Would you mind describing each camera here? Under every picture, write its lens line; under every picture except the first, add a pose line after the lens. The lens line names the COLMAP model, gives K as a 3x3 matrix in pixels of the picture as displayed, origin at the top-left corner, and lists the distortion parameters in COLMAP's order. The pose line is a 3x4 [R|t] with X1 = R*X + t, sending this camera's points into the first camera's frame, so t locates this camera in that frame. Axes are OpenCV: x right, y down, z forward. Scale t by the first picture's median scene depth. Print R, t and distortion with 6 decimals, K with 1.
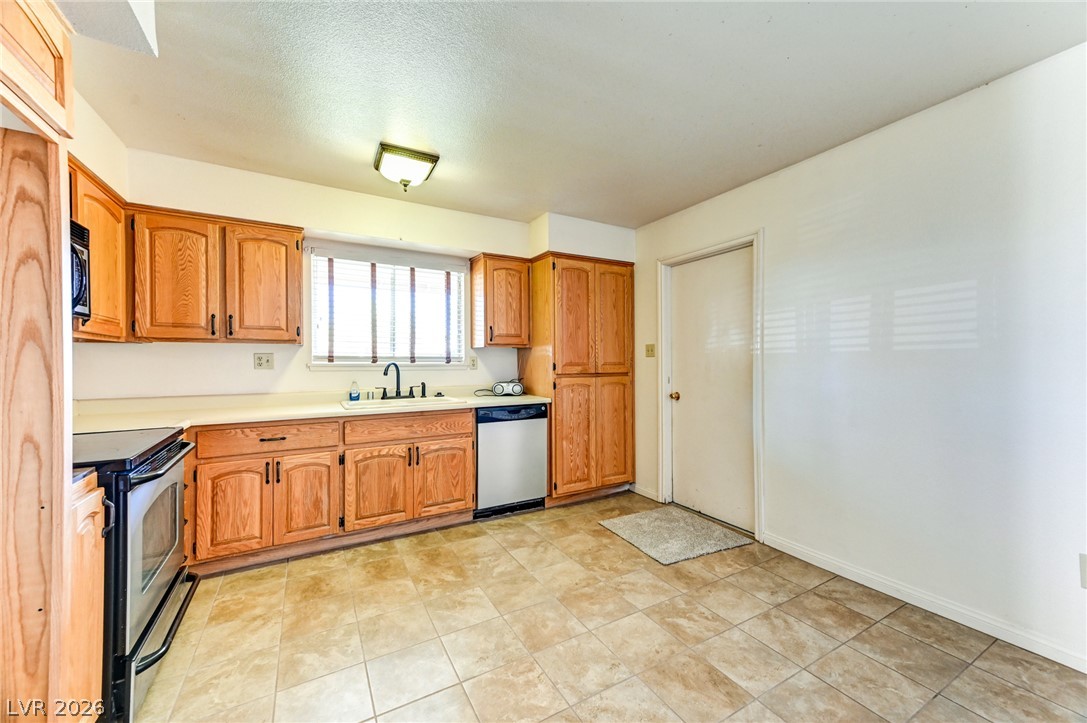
lens RADIAL K [[418.3, 0, 548.6], [0, 418.3, 359.9], [0, 0, 1]] dist [0.021150, 0.000423]
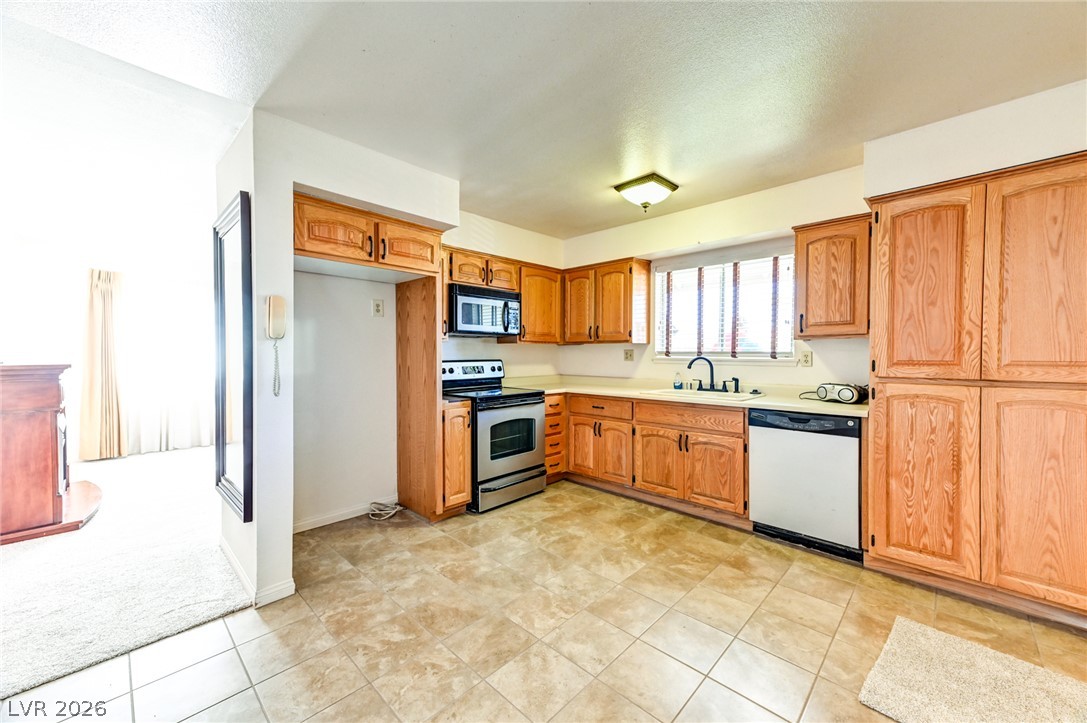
lens RADIAL K [[418.3, 0, 548.3], [0, 418.3, 359.3], [0, 0, 1]] dist [0.021150, 0.000423]
pose [[0.287209, 0.015156, -0.957748, 0.586026], [-0.003461, 0.999885, 0.014785, -0.002974], [0.957862, -0.000932, 0.287229, 0.328003]]
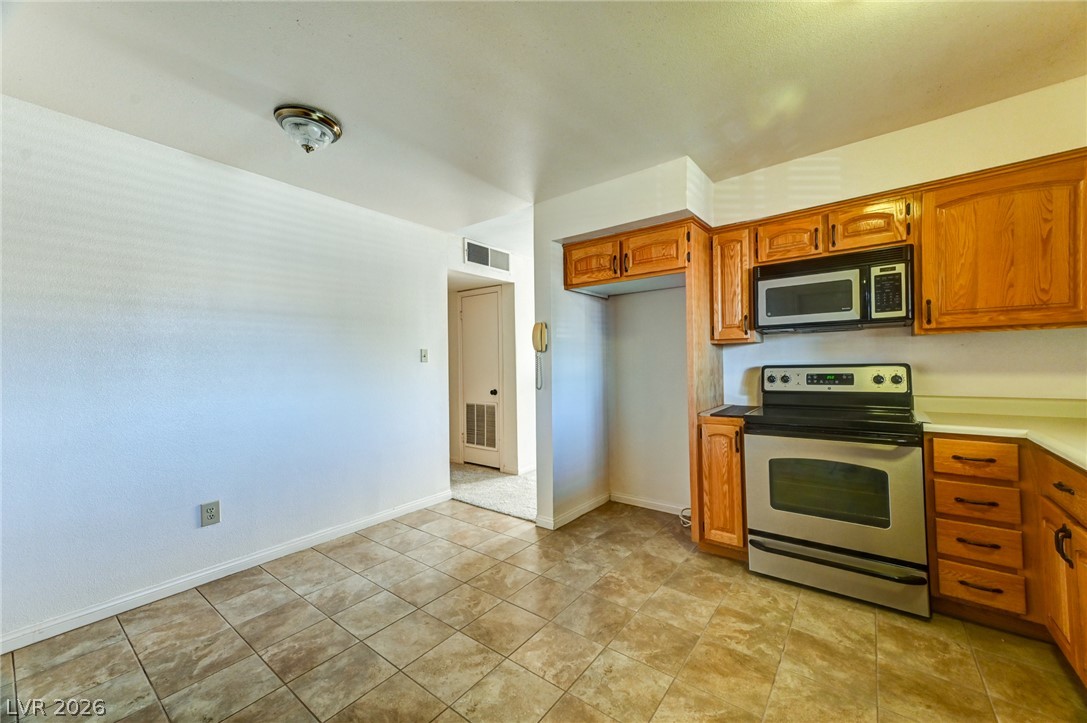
lens RADIAL K [[418.3, 0, 547.6], [0, 418.3, 361.4], [0, 0, 1]] dist [0.021150, 0.000423]
pose [[-0.921841, 0.022040, -0.386942, 0.185874], [0.023447, 0.999724, 0.001086, -0.002589], [0.386859, -0.008072, -0.922104, 1.035458]]
